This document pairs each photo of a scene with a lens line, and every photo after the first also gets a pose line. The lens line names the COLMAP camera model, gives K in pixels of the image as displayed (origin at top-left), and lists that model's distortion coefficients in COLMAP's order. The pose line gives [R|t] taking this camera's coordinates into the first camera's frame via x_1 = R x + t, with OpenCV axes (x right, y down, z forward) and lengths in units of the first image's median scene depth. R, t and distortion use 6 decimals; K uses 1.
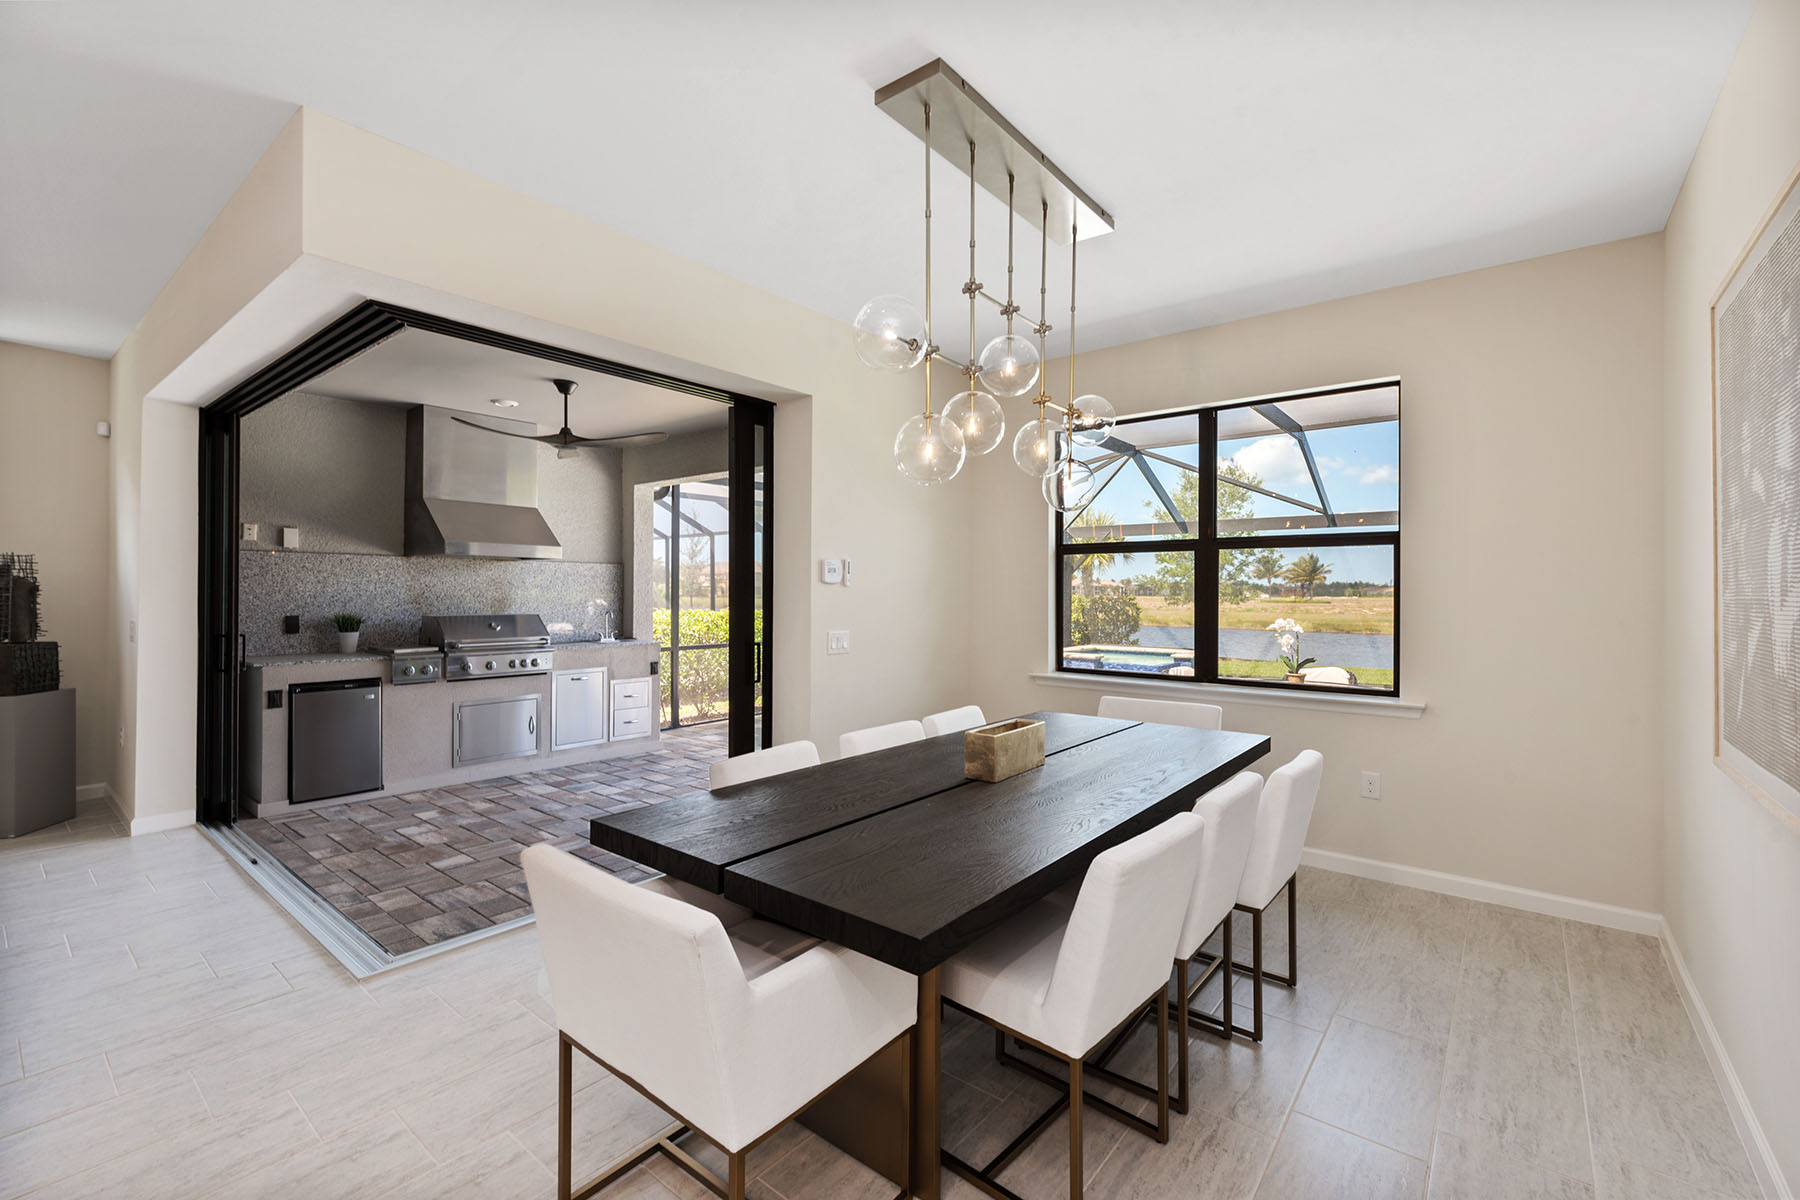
lens RADIAL K [[768.0, 0, 898.7], [0, 768.0, 592.6], [0, 0, 1]] dist [-0.002903, -0.000183]
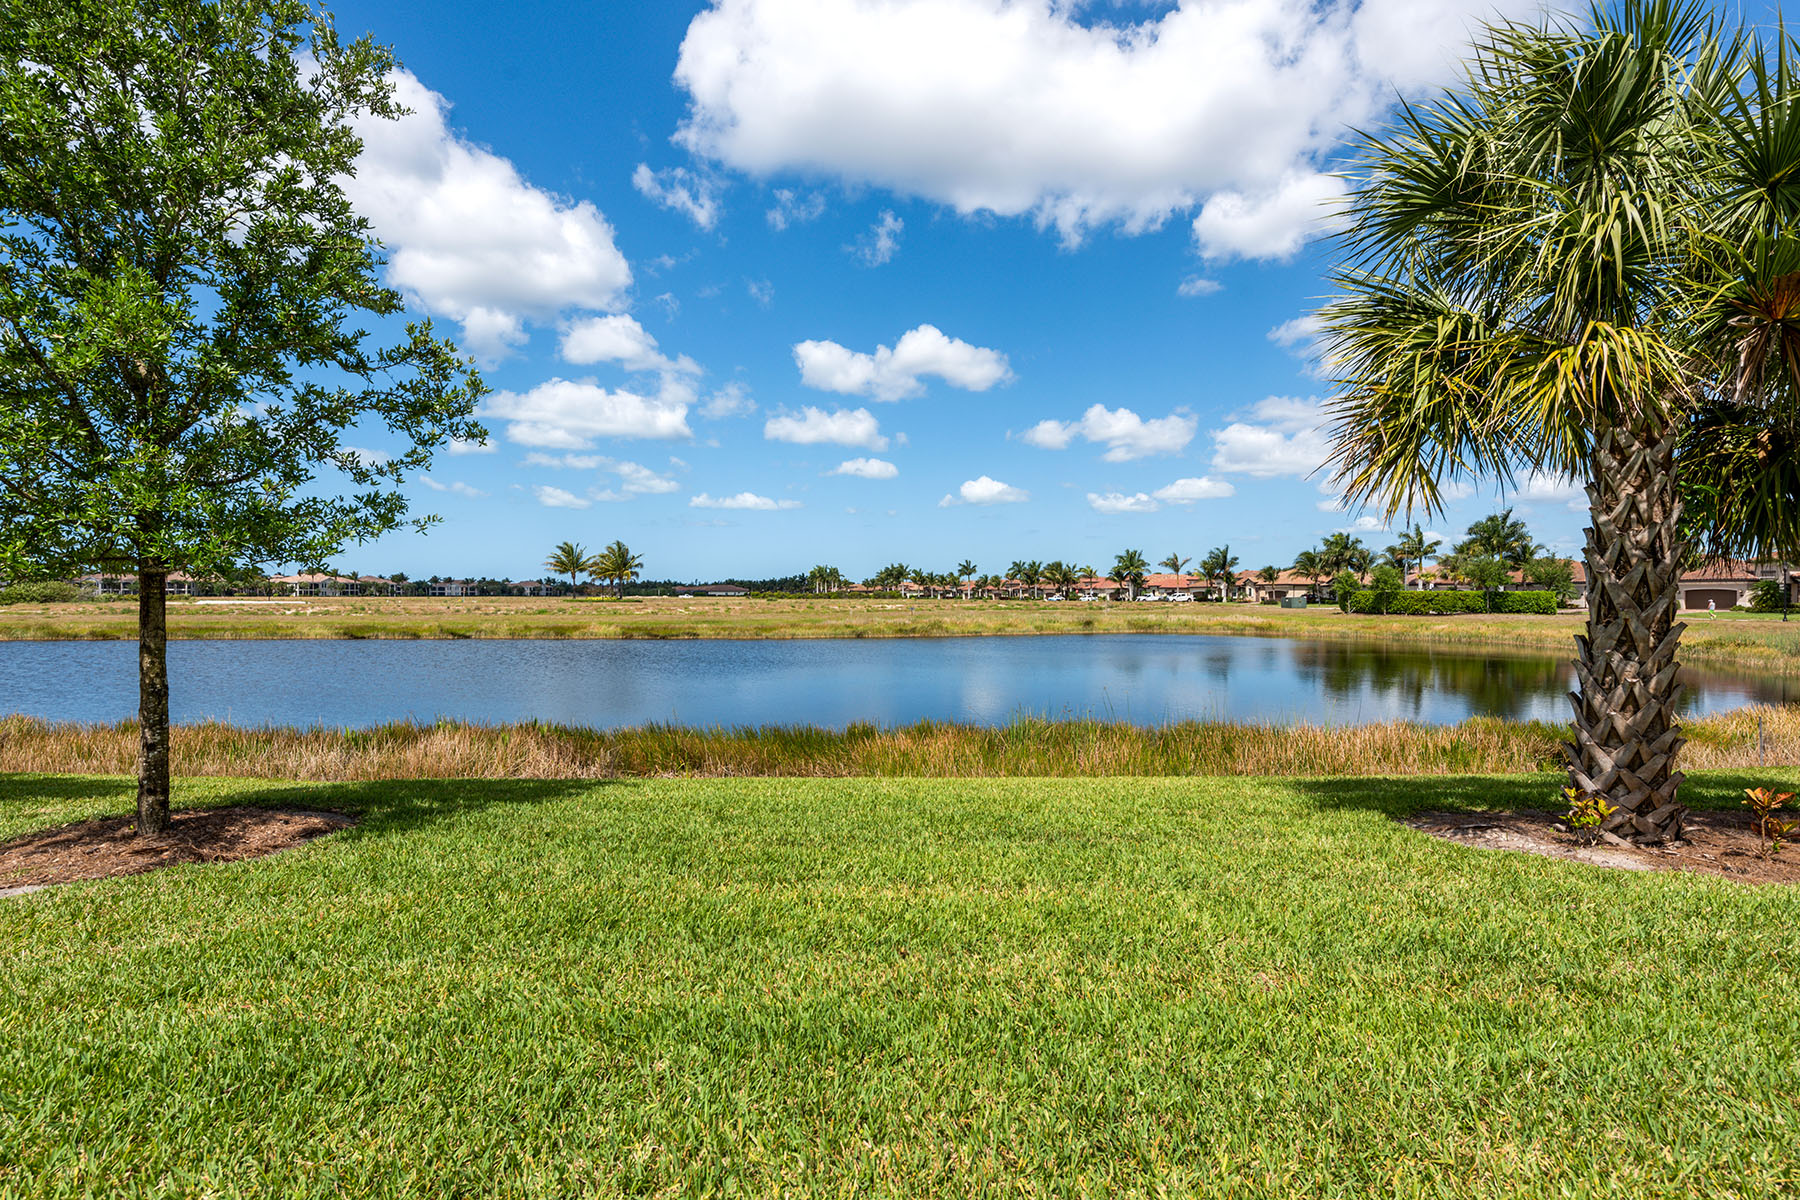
lens RADIAL K [[882.1, 0, 900.0], [0, 882.1, 600.0], [0, 0, 1]] dist [-0.000630, -0.000228]
pose [[0.697944, -0.009403, 0.716090, 1.454334], [0.003739, 0.999948, 0.009486, 0.075183], [-0.716142, -0.003943, 0.697943, 2.624987]]
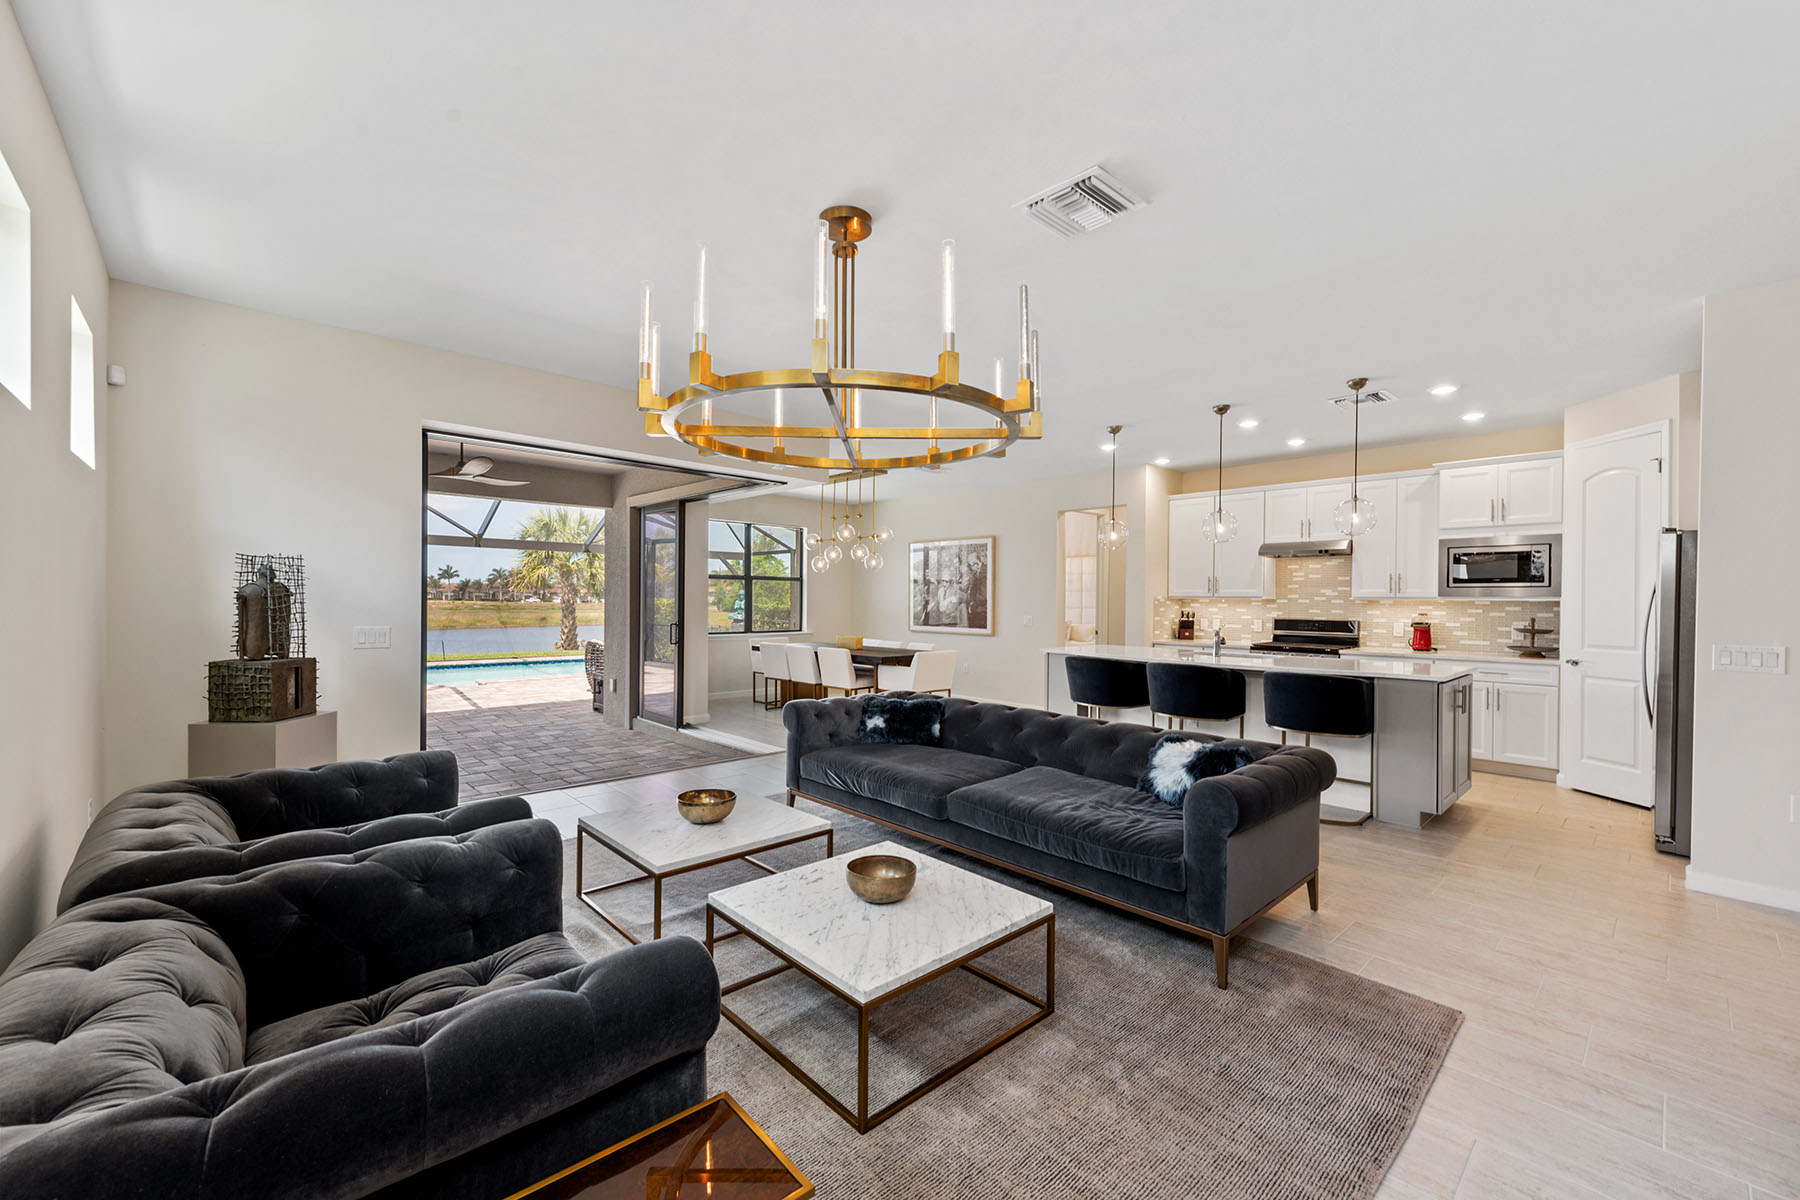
lens RADIAL K [[725.6, 0, 894.0], [0, 725.6, 604.4], [0, 0, 1]] dist [0.001351, 0.000009]
pose [[0.147055, -0.012585, 0.989048, -1.362732], [-0.005825, 0.999891, 0.013589, -0.008257], [-0.989111, -0.007759, 0.146966, 0.132870]]
